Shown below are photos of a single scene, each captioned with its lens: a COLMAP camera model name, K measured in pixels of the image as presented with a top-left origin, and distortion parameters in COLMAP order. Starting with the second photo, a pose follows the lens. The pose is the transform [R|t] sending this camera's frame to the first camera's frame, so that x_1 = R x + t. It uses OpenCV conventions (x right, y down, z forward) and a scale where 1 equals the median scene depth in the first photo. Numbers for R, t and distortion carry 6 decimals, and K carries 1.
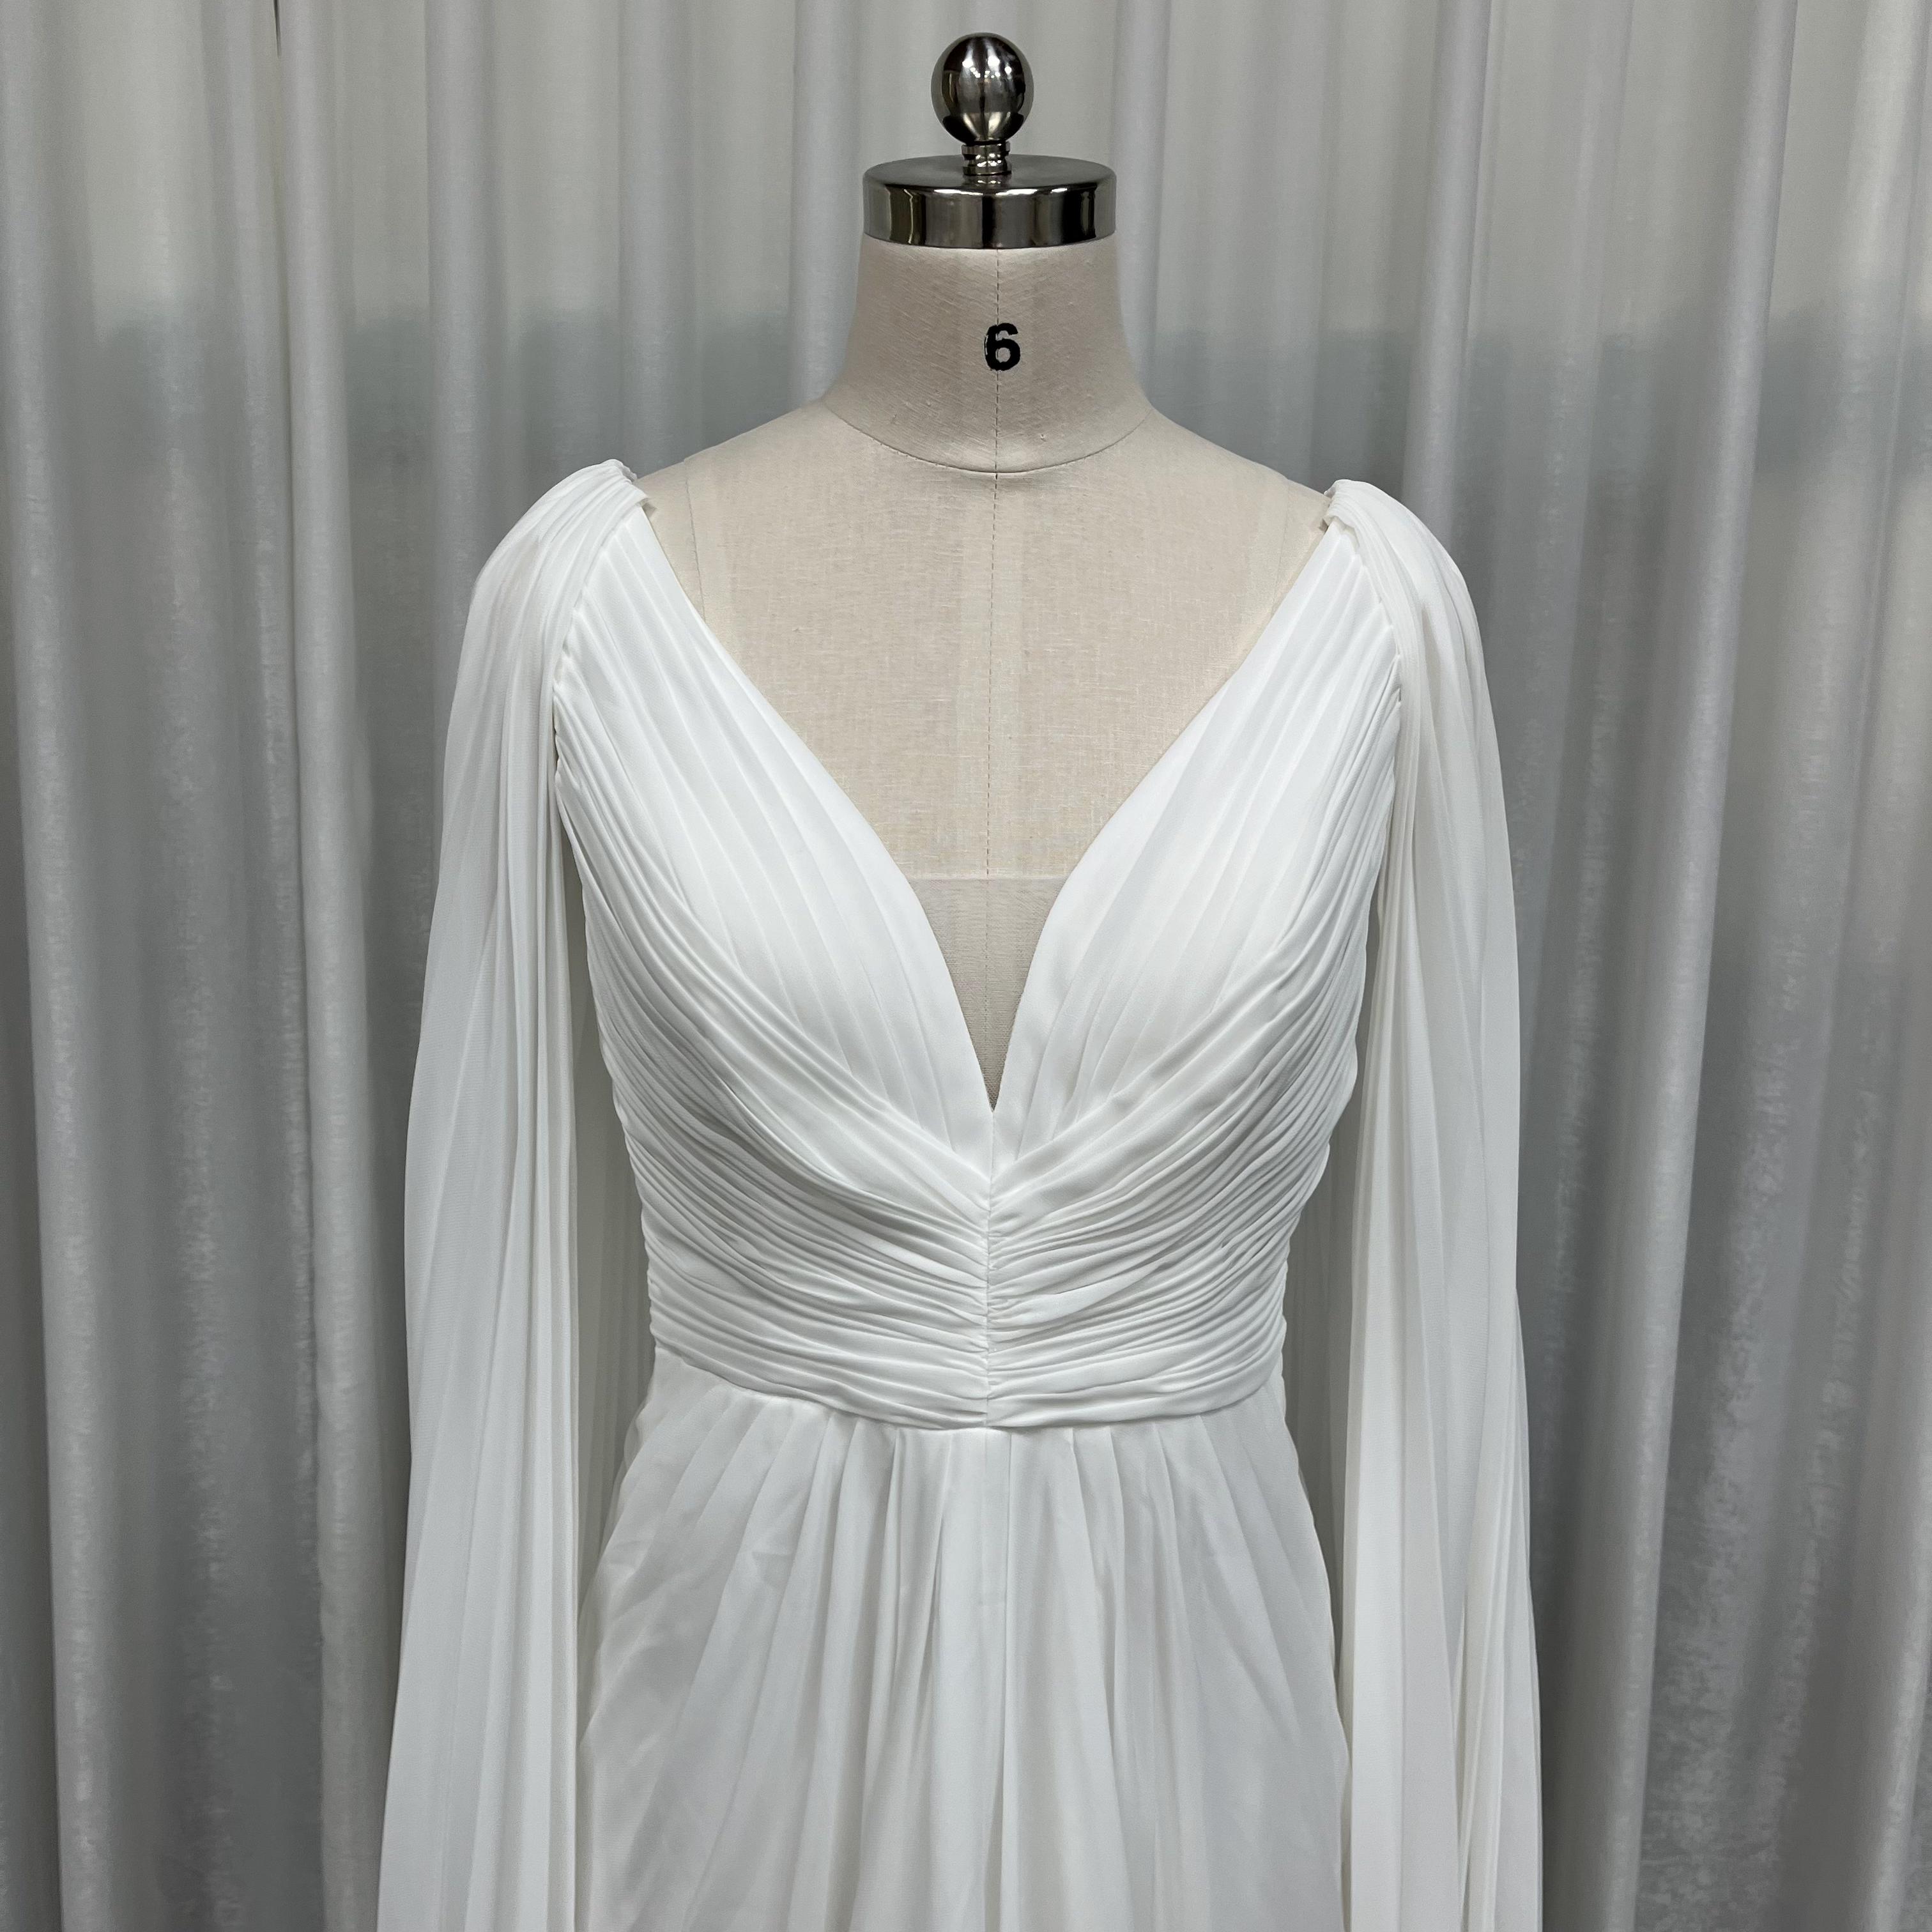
lens RADIAL K [[2035.5, 0, 985.0], [0, 2035.5, 968.9], [0, 0, 1]] dist [0.035530, -0.030008]
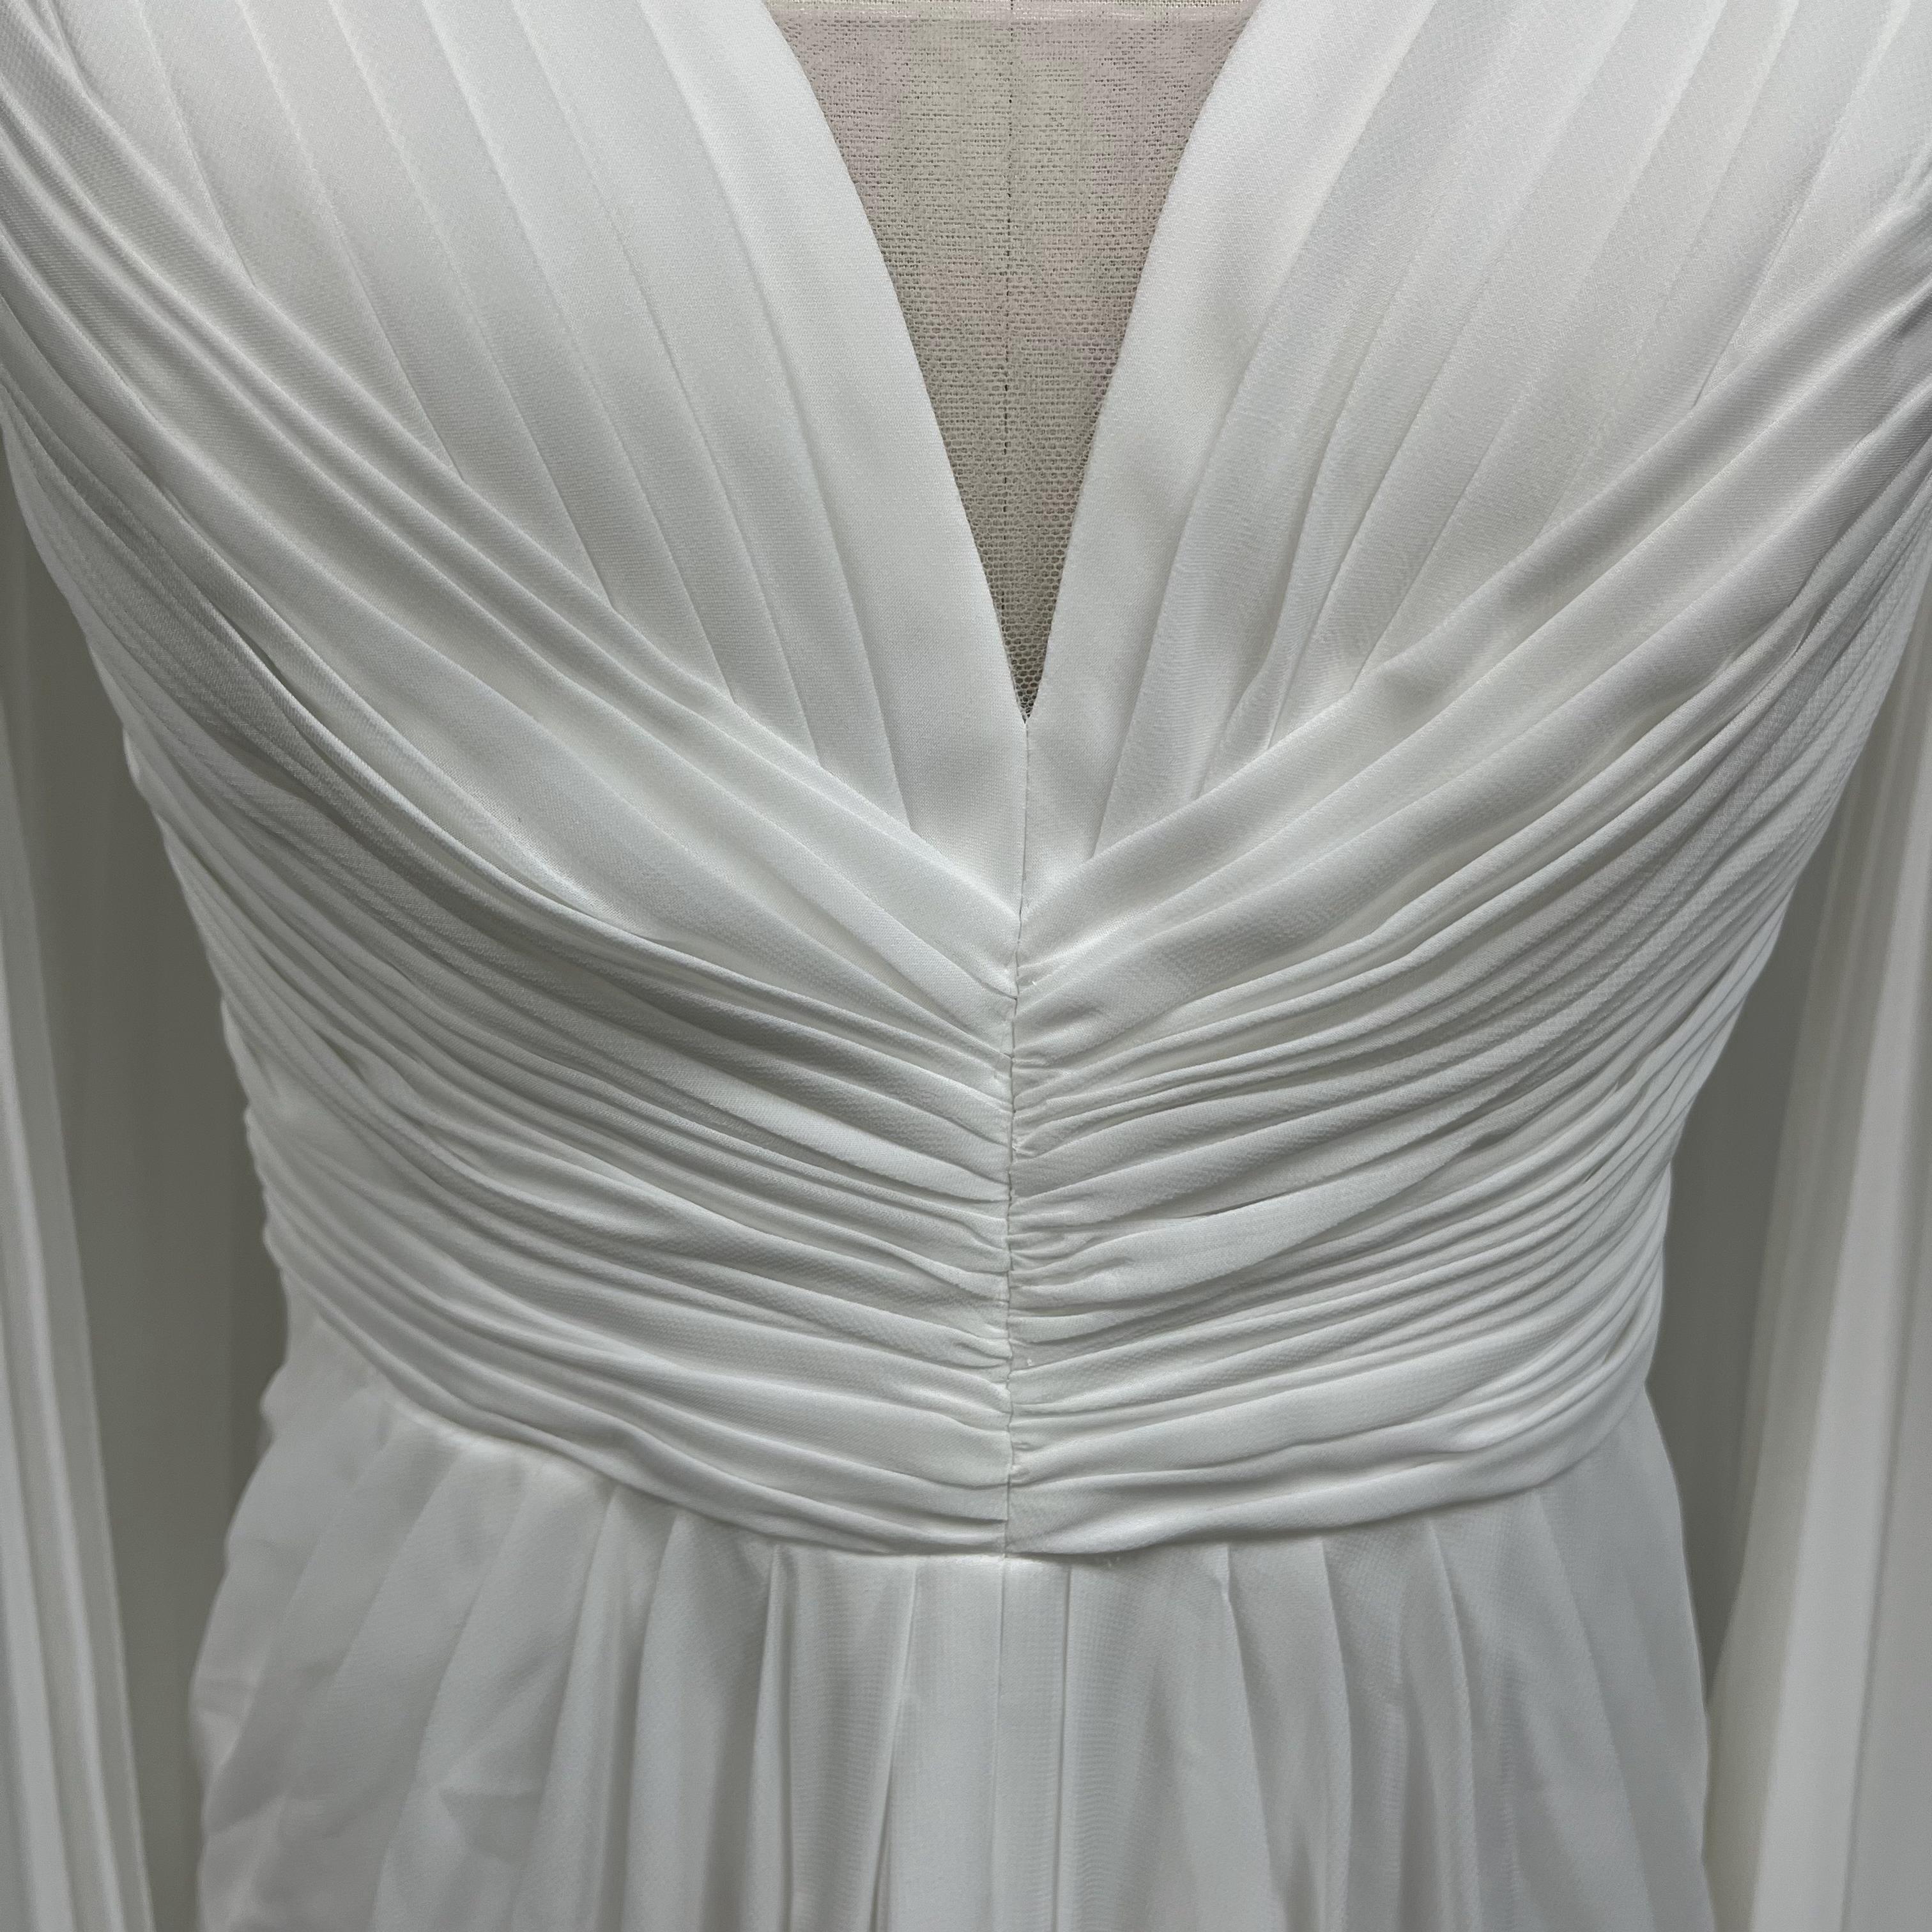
lens RADIAL K [[1981.0, 0, 968.3], [0, 1981.0, 972.7], [0, 0, 1]] dist [0.023228, -0.003791]
pose [[0.999962, 0.000755, -0.008723, -0.003011], [0.000588, 0.988227, 0.152997, 0.061001], [0.008735, -0.152996, 0.988188, 0.652707]]
